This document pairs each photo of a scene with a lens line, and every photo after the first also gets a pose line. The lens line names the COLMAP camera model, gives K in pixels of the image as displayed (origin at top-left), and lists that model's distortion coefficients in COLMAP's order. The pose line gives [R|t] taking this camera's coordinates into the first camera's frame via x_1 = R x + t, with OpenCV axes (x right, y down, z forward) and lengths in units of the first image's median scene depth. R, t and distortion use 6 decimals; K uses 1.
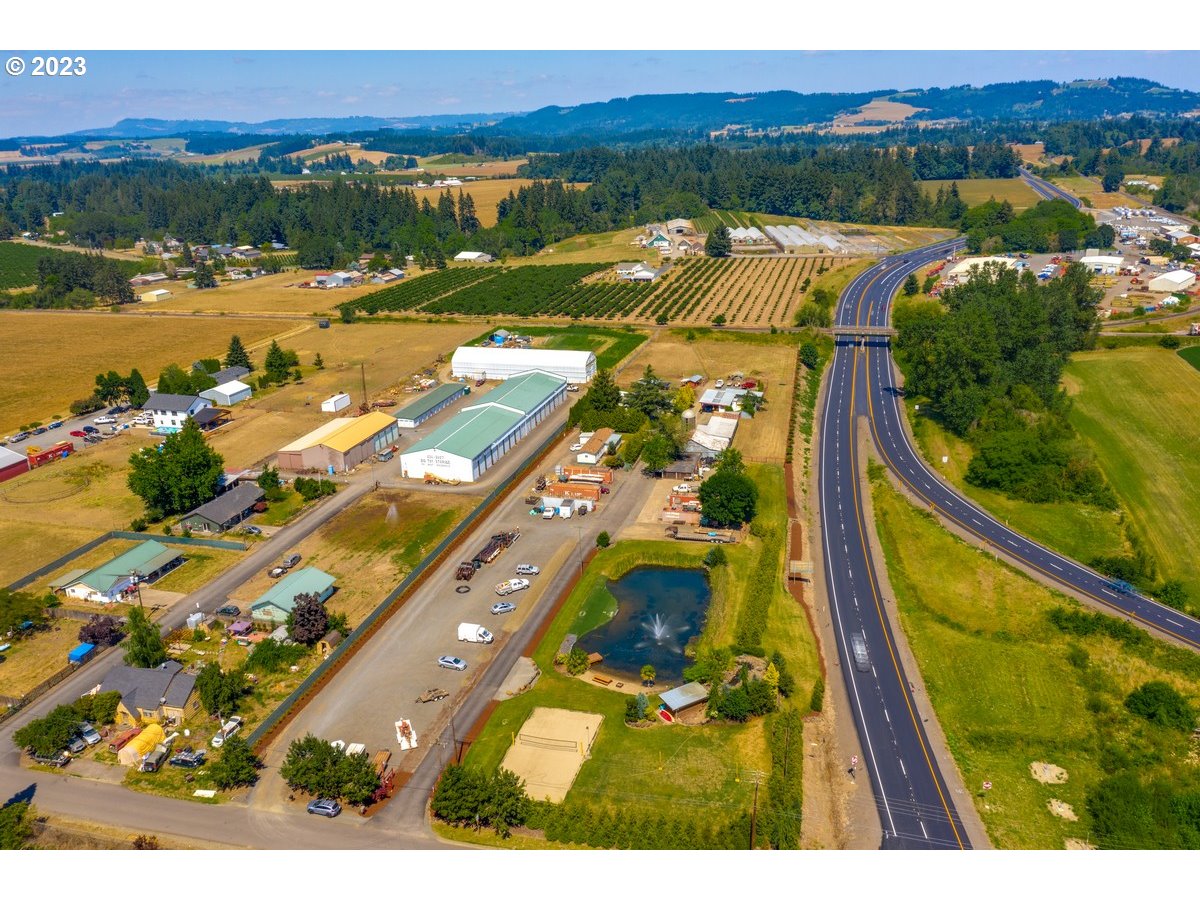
lens RADIAL K [[945.8, 0, 598.4], [0, 945.8, 456.7], [0, 0, 1]] dist [0.006615, 0.037483]
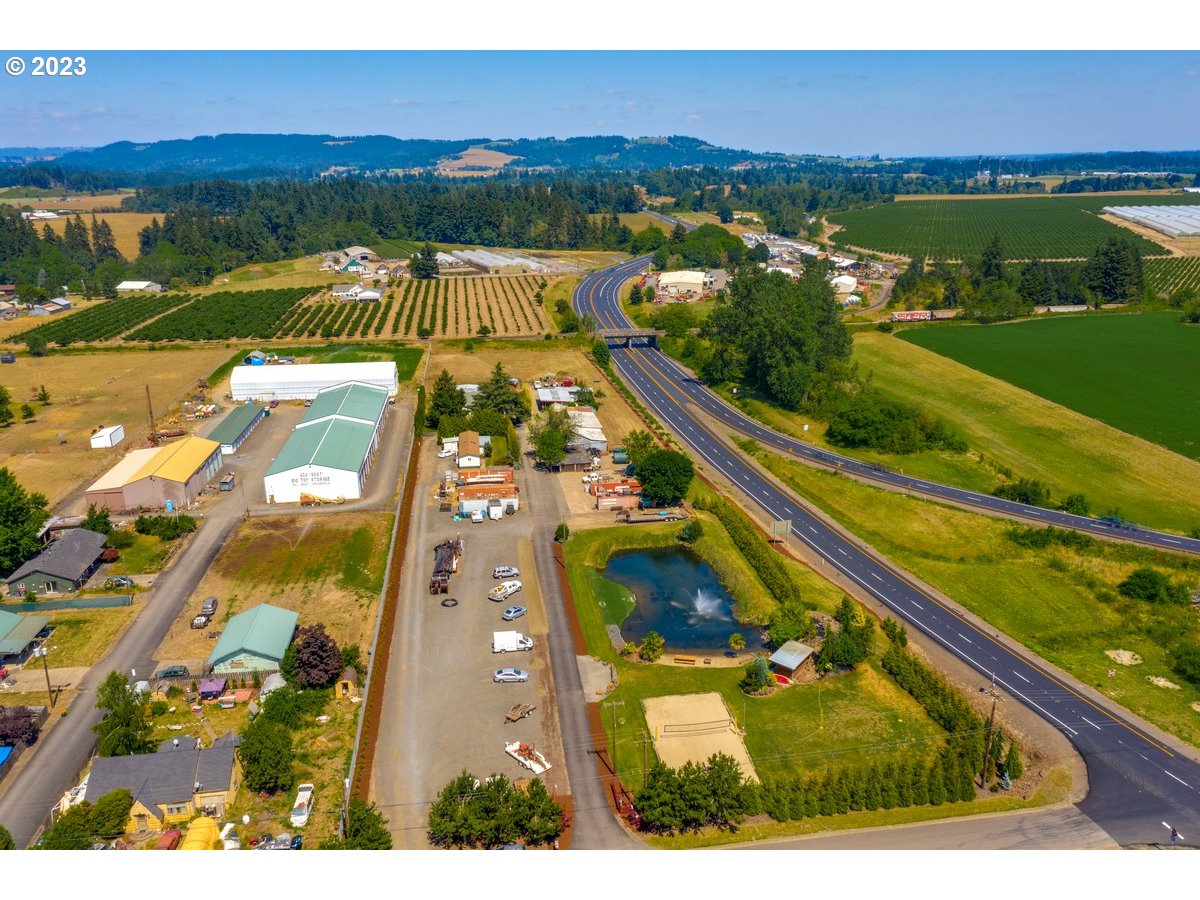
lens RADIAL K [[945.8, 0, 600.2], [0, 945.8, 449.5], [0, 0, 1]] dist [0.006615, 0.037483]
pose [[0.918685, -0.093102, 0.383861, -0.223284], [0.112629, 0.993224, -0.028656, 0.027557], [-0.378592, 0.069560, 0.922946, 0.093808]]
